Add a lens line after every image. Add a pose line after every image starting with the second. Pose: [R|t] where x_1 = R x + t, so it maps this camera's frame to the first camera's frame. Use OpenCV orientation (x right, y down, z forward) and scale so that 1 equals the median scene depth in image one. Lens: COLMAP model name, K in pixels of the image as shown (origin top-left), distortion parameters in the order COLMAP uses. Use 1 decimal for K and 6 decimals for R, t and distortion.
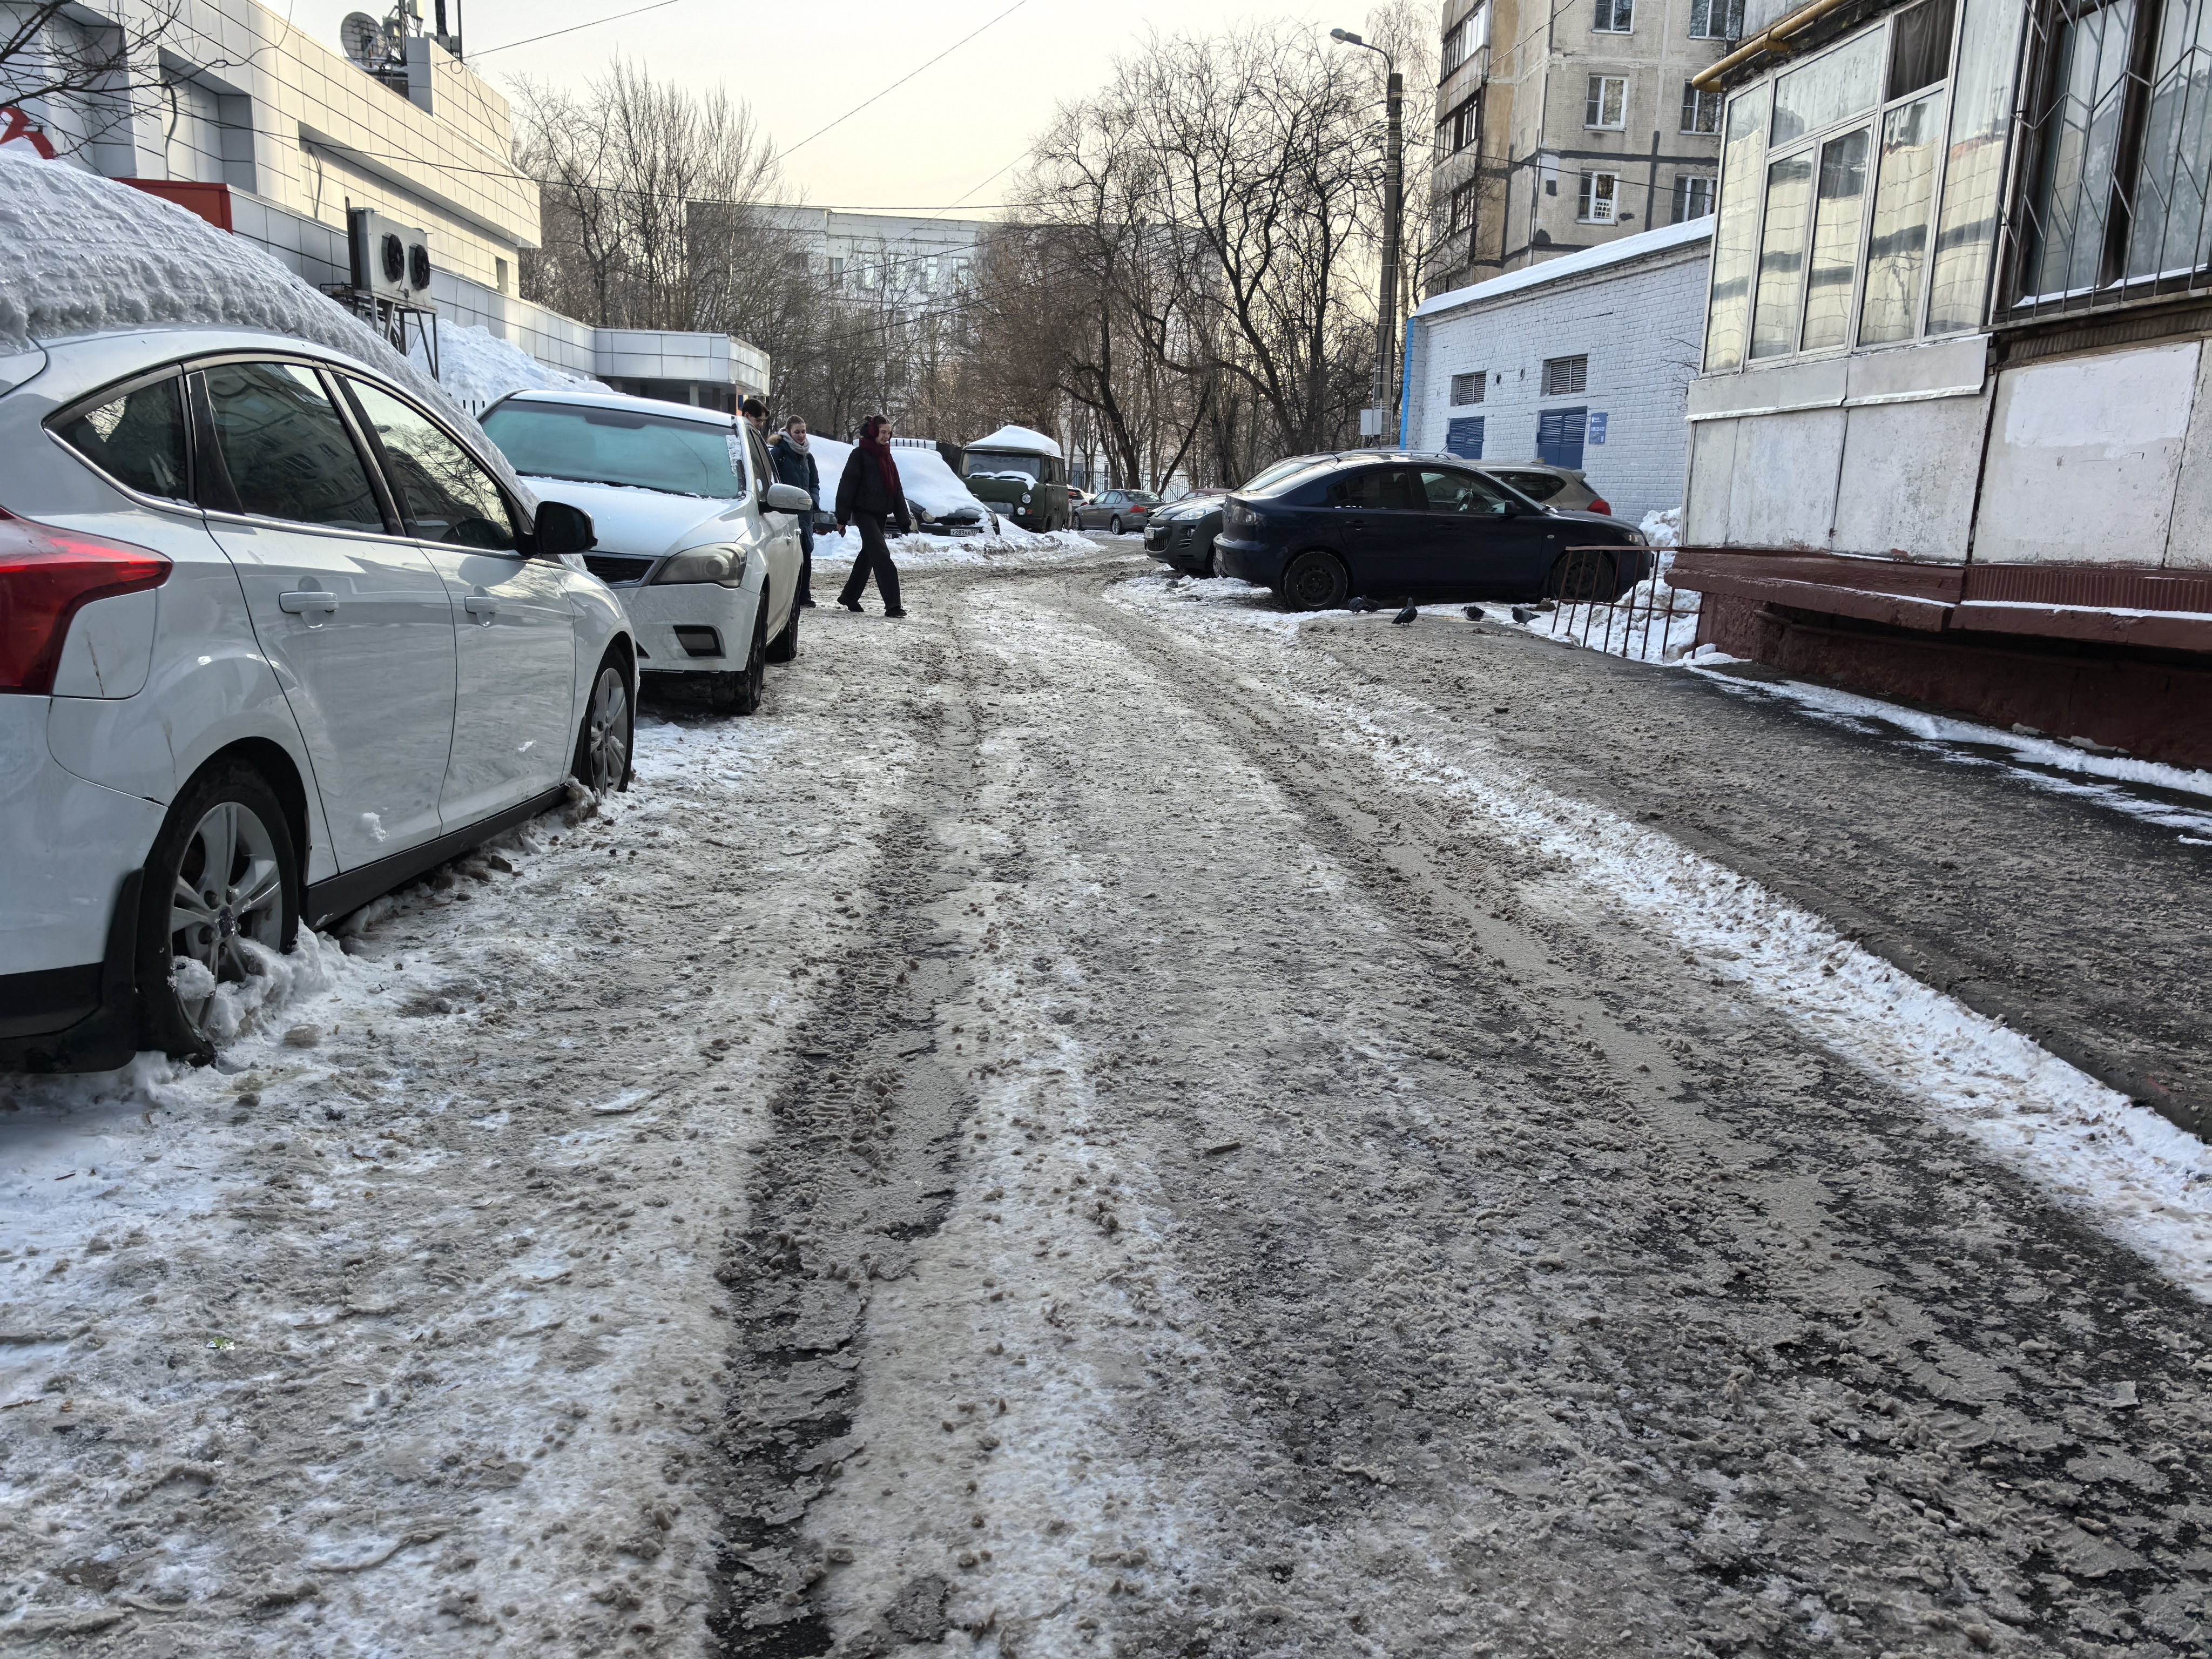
lens RADIAL K [[1760.3, 0, 1106.0], [0, 1760.3, 829.5], [0, 0, 1]] dist [0.110200, -0.092332]
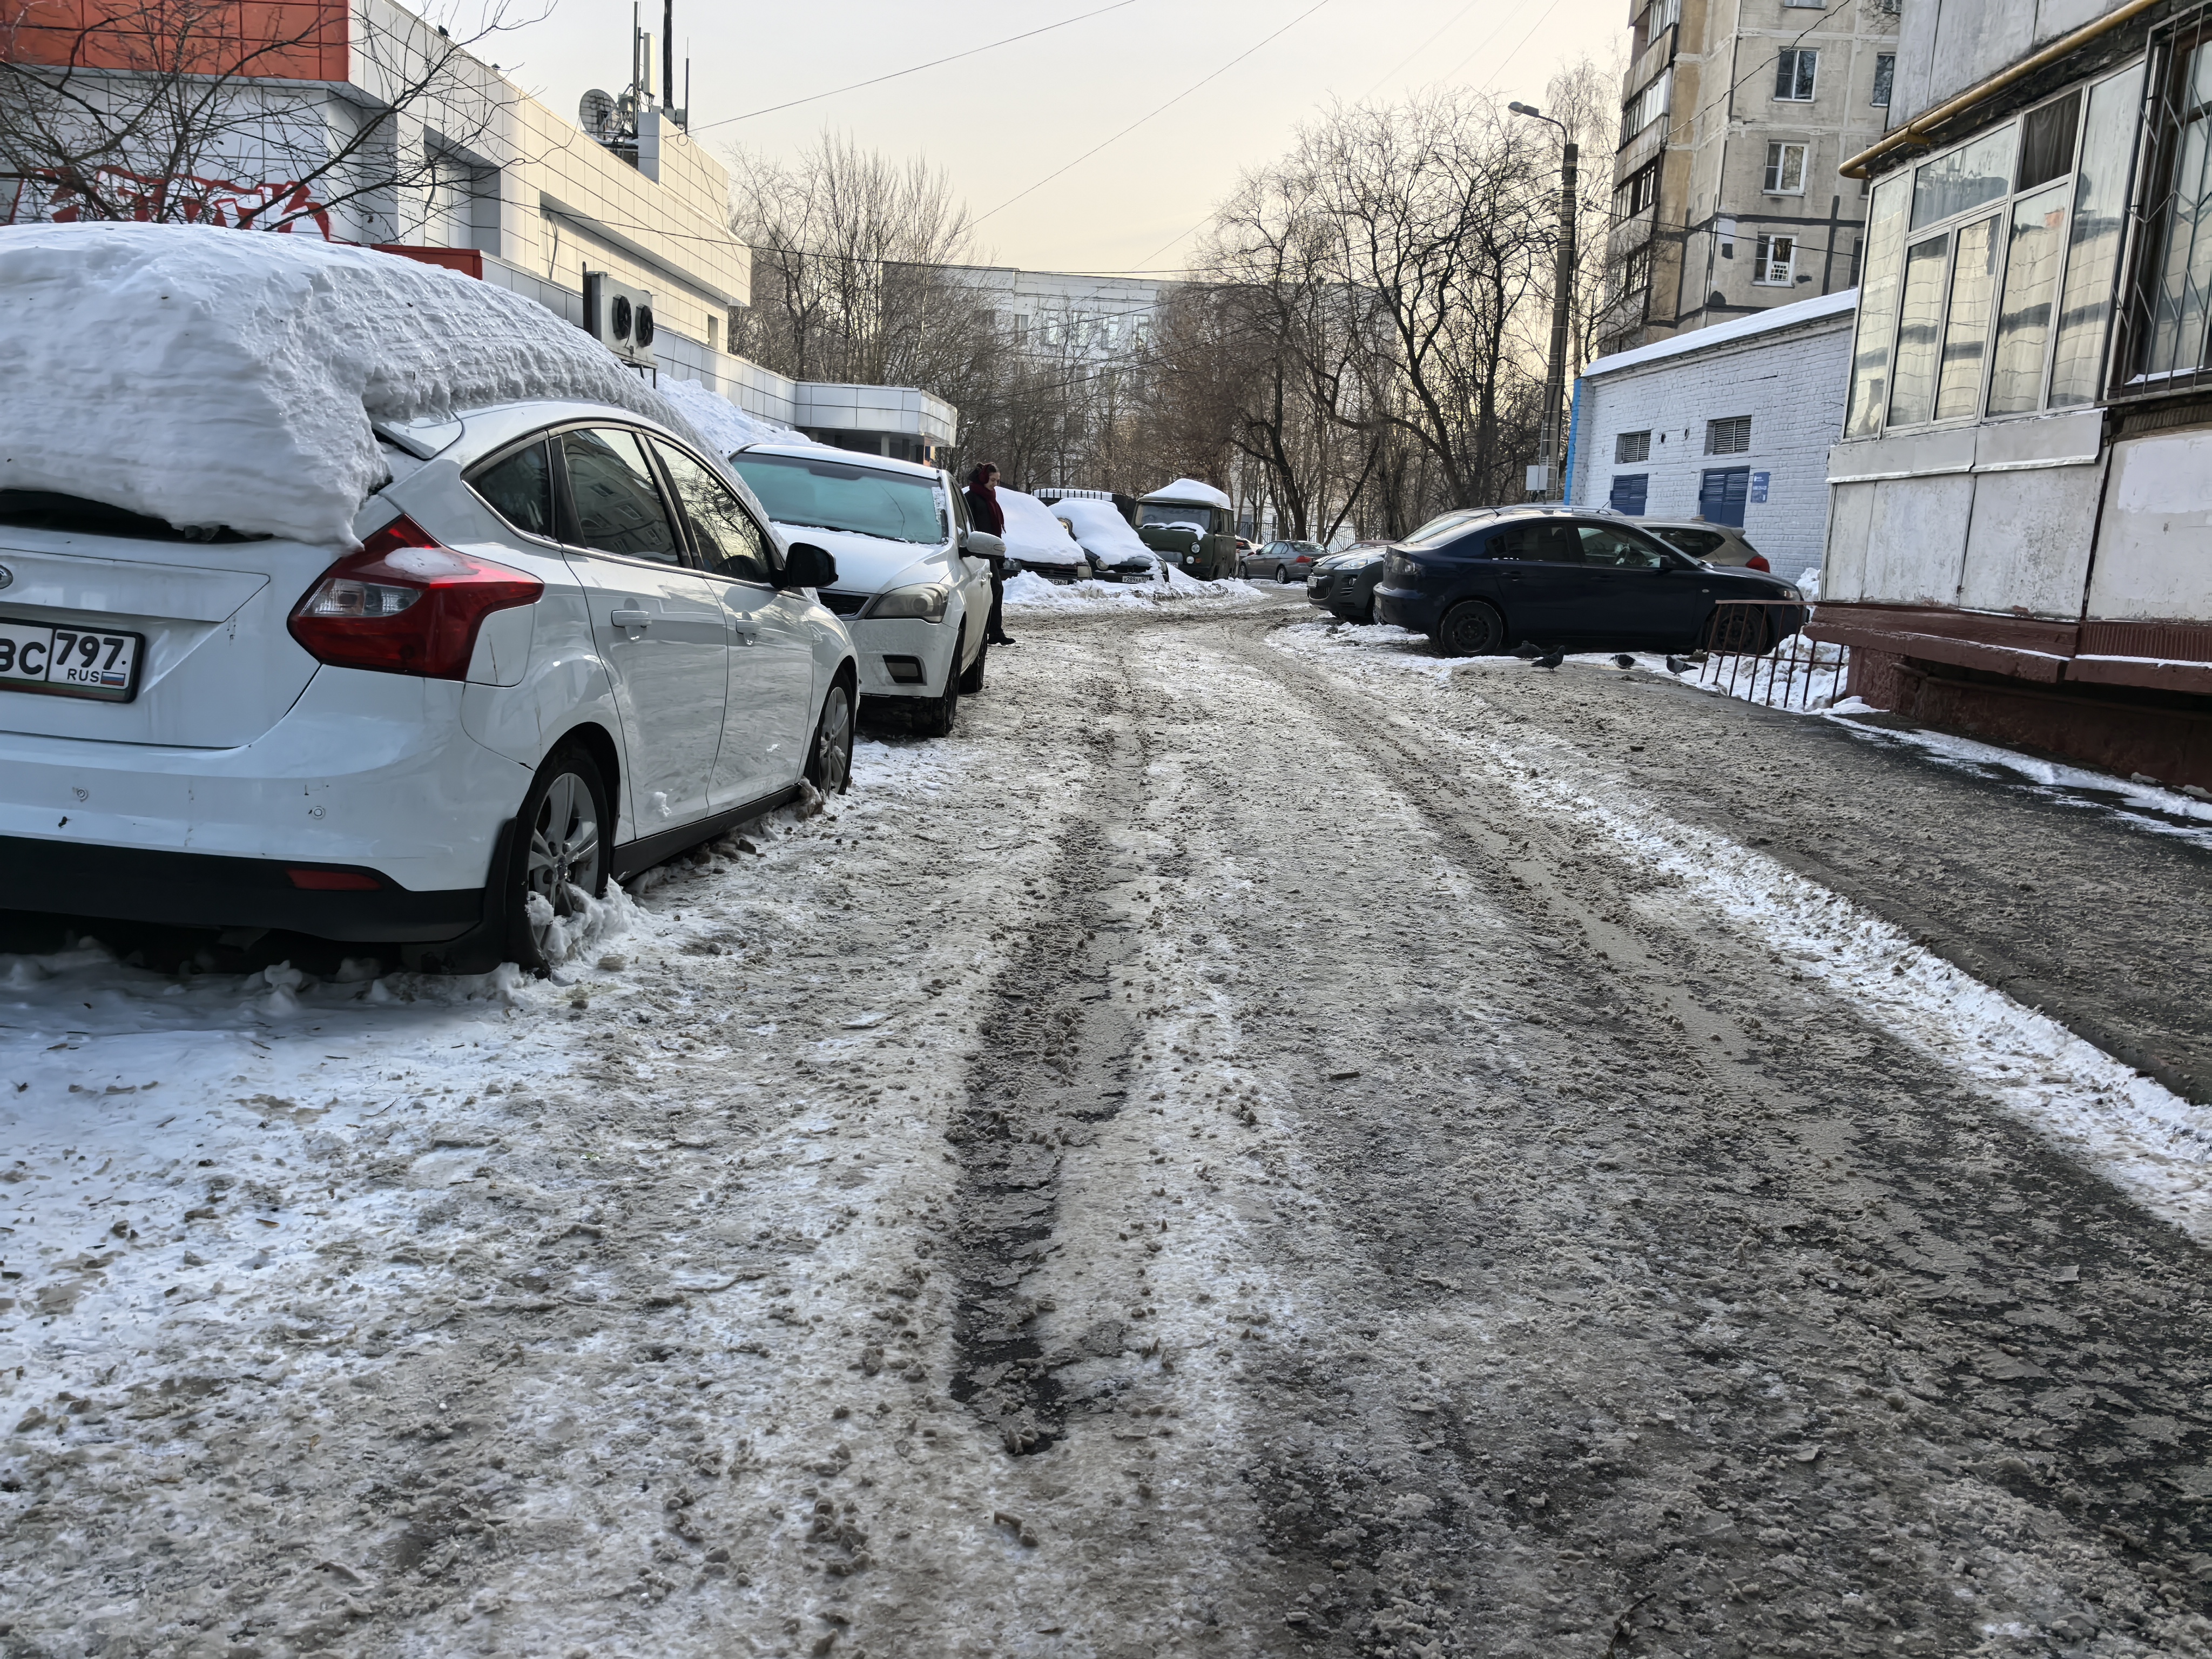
lens RADIAL K [[1712.8, 0, 1088.2], [0, 1712.8, 819.5], [0, 0, 1]] dist [0.152703, -0.132160]
pose [[0.994264, 0.034258, -0.101315, 0.002817], [-0.037125, 0.998958, -0.026547, 0.029725], [0.100300, 0.030156, 0.994500, -0.151859]]
